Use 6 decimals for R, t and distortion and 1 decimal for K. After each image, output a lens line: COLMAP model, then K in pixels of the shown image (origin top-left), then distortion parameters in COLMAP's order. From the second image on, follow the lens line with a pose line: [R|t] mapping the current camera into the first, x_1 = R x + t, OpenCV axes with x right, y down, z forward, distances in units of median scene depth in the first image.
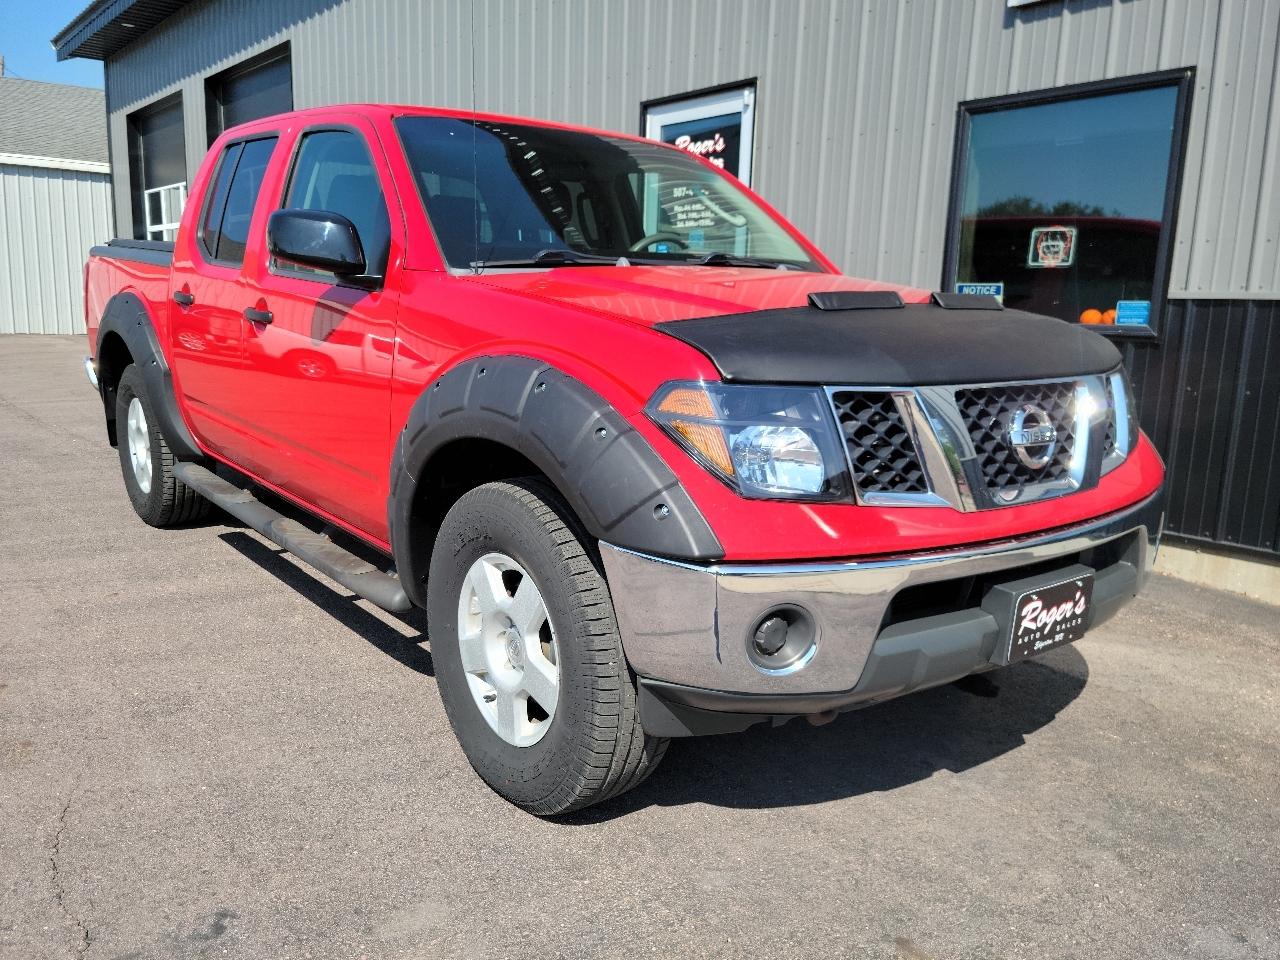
lens RADIAL K [[1017.5, 0, 642.5], [0, 1017.5, 497.1], [0, 0, 1]] dist [0.109121, -0.116396]
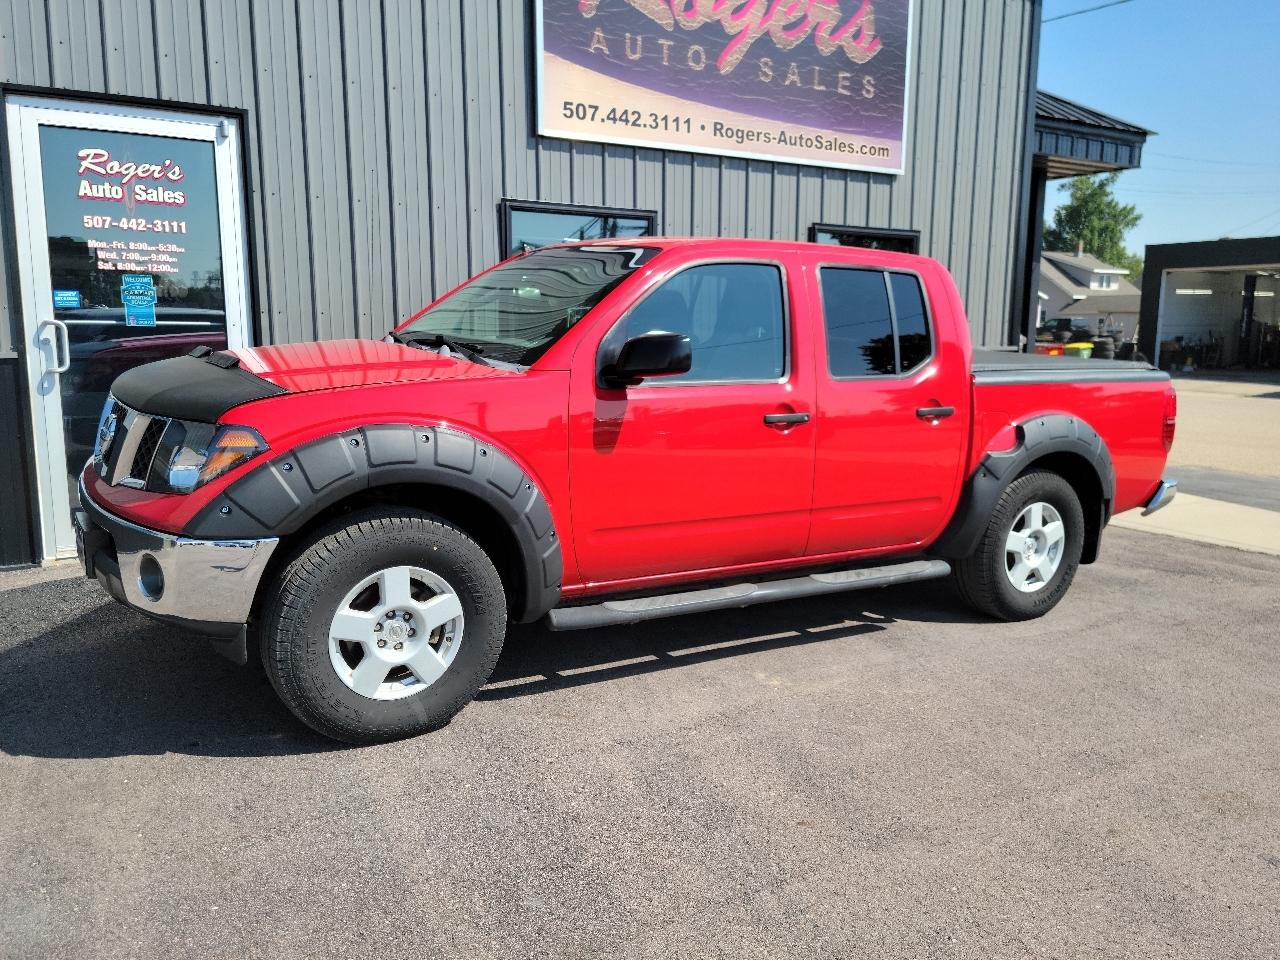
lens RADIAL K [[1017.5, 0, 647.4], [0, 1017.5, 485.2], [0, 0, 1]] dist [0.109121, -0.116396]
pose [[0.104557, -0.181833, 0.977755, -0.936209], [0.177526, 0.970766, 0.161549, -0.224596], [-0.978546, 0.156686, 0.133781, 0.745644]]
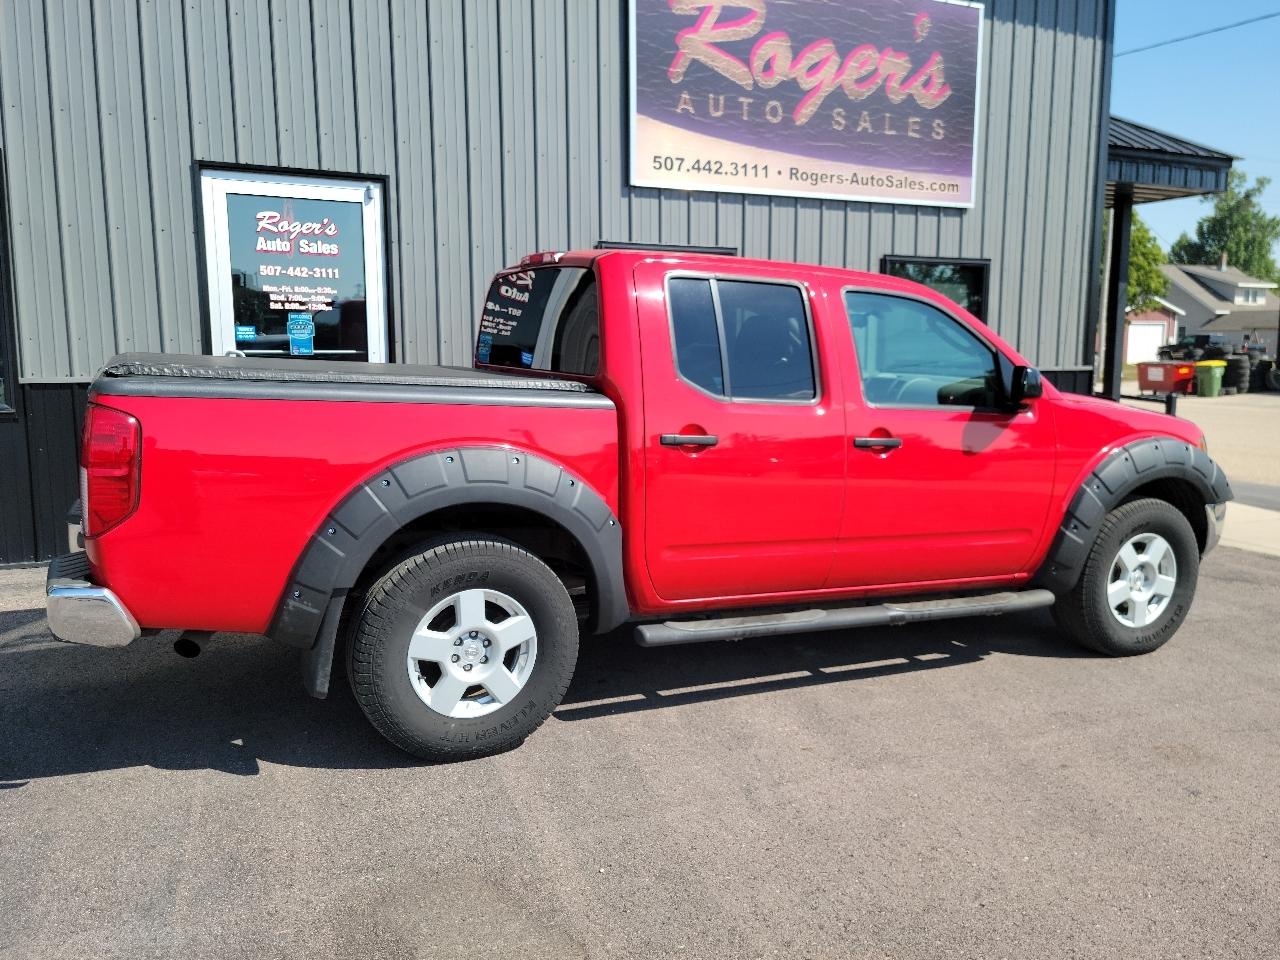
lens RADIAL K [[1017.5, 0, 648.4], [0, 1017.5, 480.7], [0, 0, 1]] dist [0.109121, -0.116396]
pose [[0.216902, -0.157343, 0.963430, -1.089519], [0.183588, 0.975890, 0.118045, -0.221869], [-0.958775, 0.151270, 0.240559, 0.670394]]
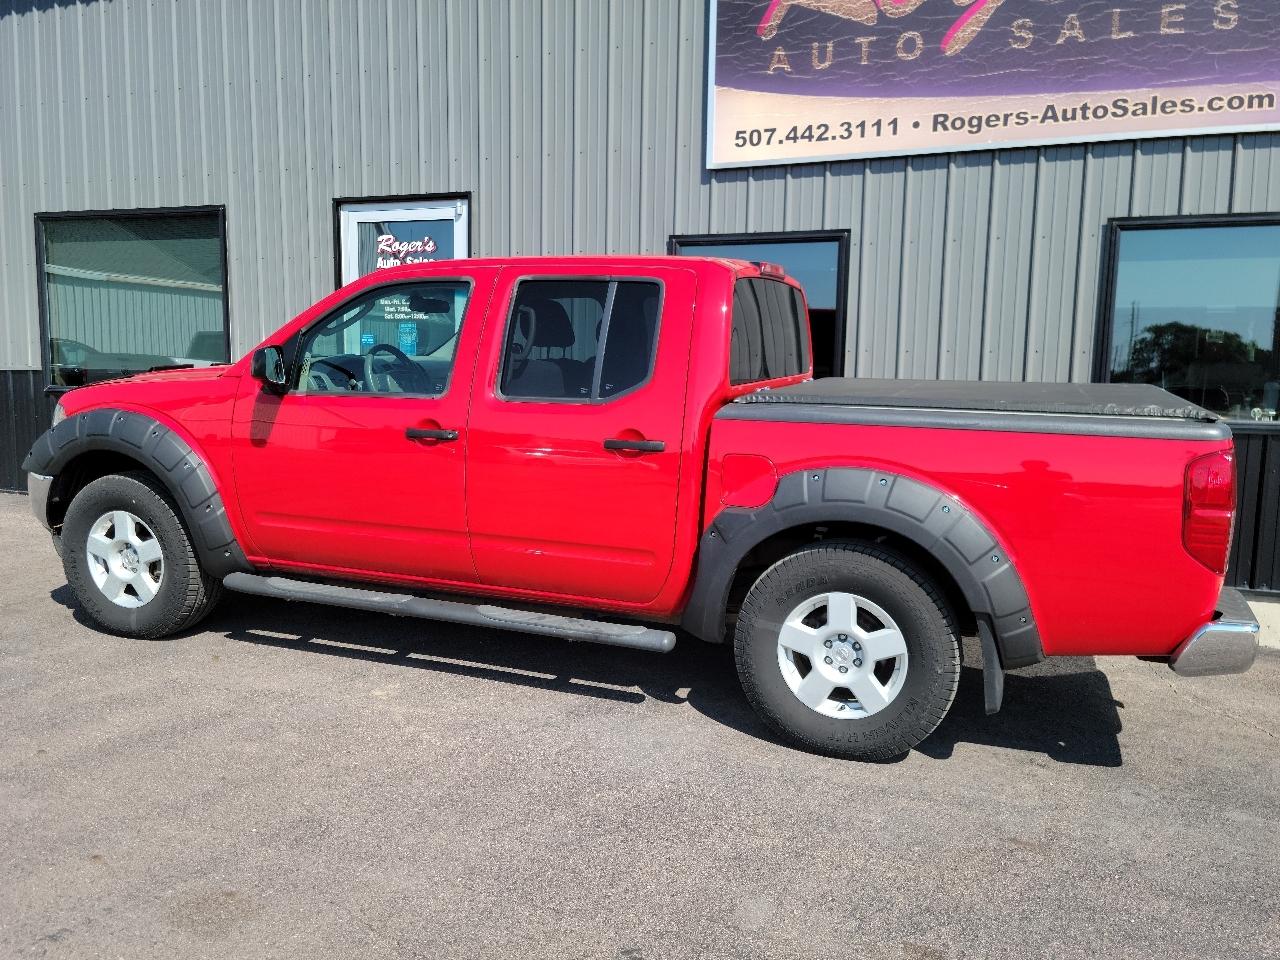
lens RADIAL K [[1017.5, 0, 635.7], [0, 1017.5, 490.0], [0, 0, 1]] dist [0.109121, -0.116396]
pose [[0.863998, -0.081913, 0.496788, -0.390417], [0.104805, 0.994324, -0.018325, -0.053653], [-0.492467, 0.067899, 0.867678, -0.048704]]
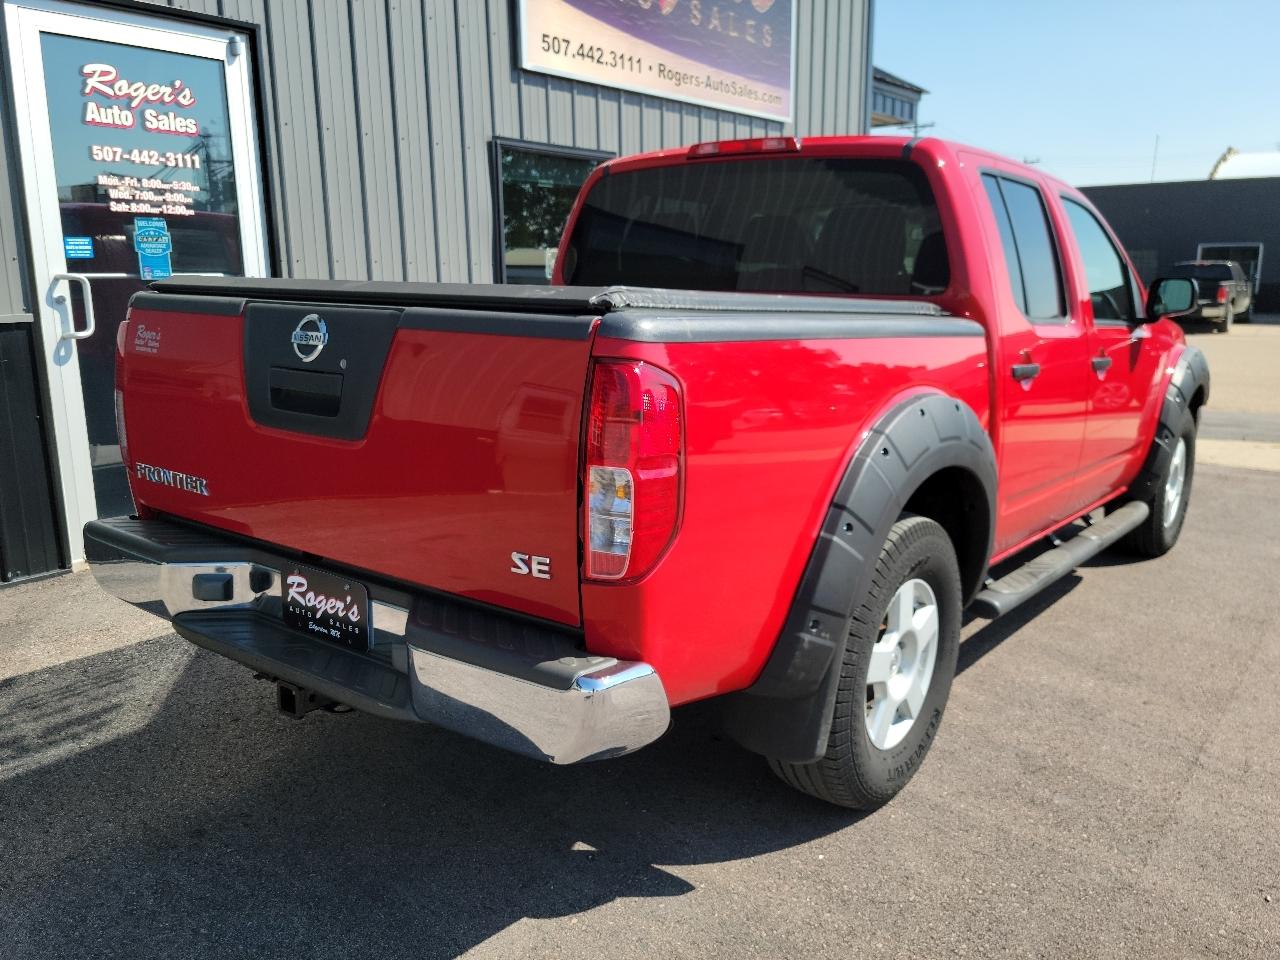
lens RADIAL K [[1017.5, 0, 650.9], [0, 1017.5, 483.2], [0, 0, 1]] dist [0.109121, -0.116396]
pose [[-0.242899, -0.225963, 0.943367, -0.917371], [0.177304, 0.945767, 0.272191, -0.304366], [-0.953710, 0.233378, -0.189662, 1.169769]]
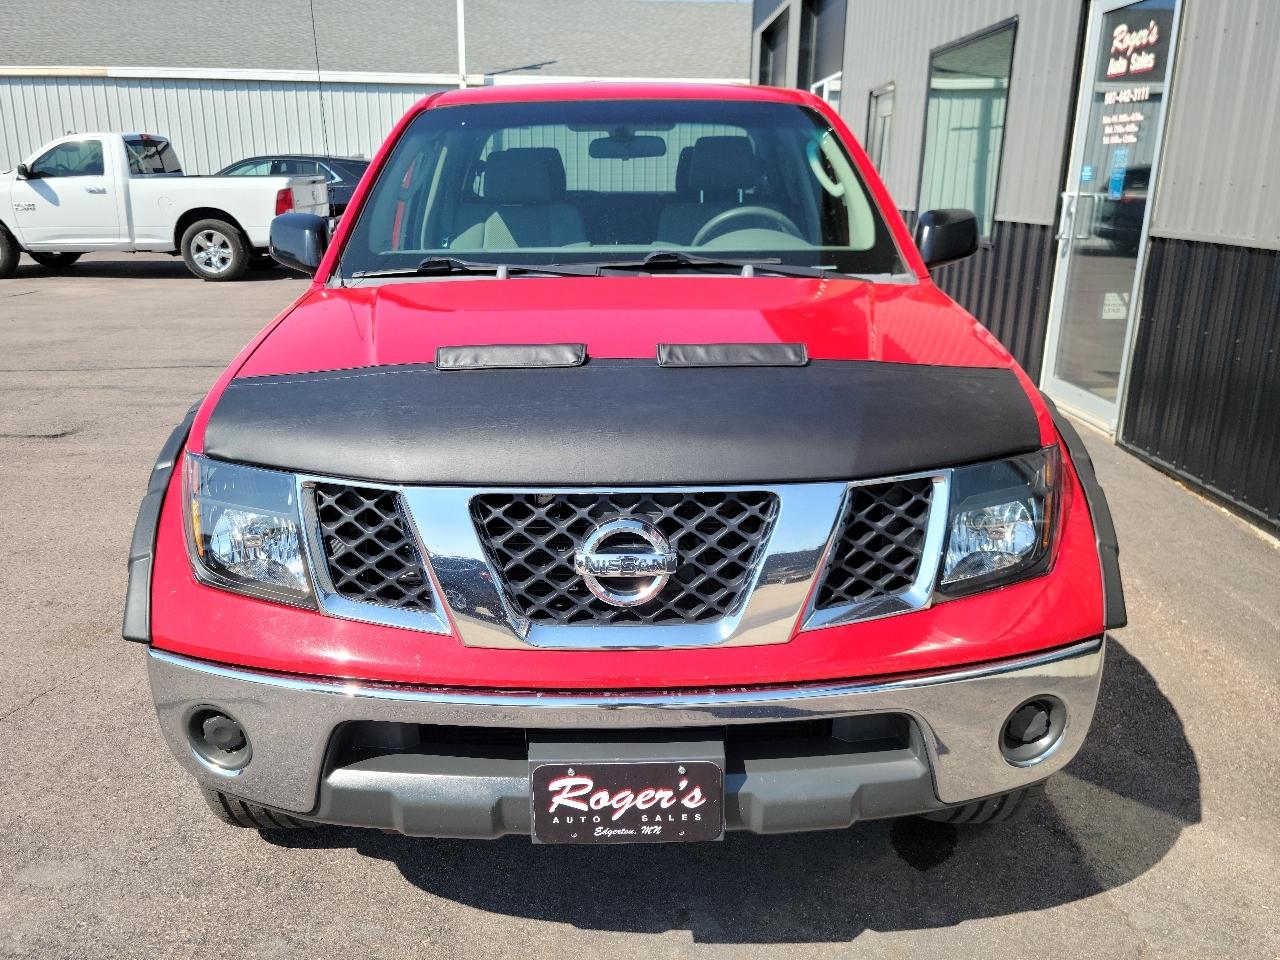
lens RADIAL K [[1017.5, 0, 660.4], [0, 1017.5, 477.0], [0, 0, 1]] dist [0.109121, -0.116396]
pose [[0.786462, 0.149191, -0.599349, 0.382538], [-0.095931, 0.988118, 0.120083, -0.097679], [0.610143, -0.036945, 0.791430, 0.196406]]
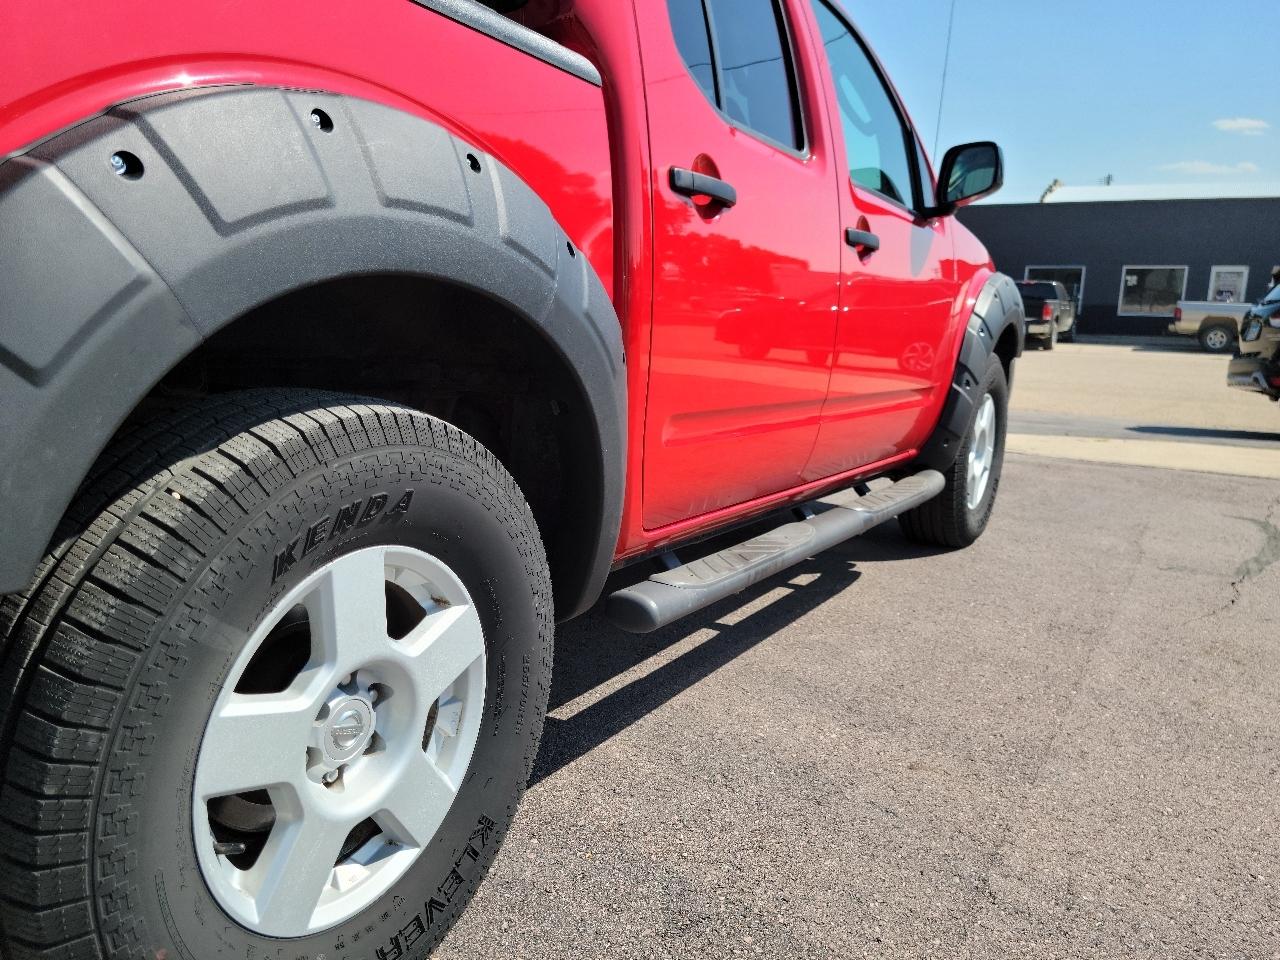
lens RADIAL K [[1017.5, 0, 640.3], [0, 1017.5, 479.5], [0, 0, 1]] dist [0.109121, -0.116396]
pose [[-0.357667, -0.208458, 0.910285, -0.698049], [0.136825, 0.952550, 0.271898, -0.161233], [-0.923771, 0.221798, -0.312173, 0.968909]]
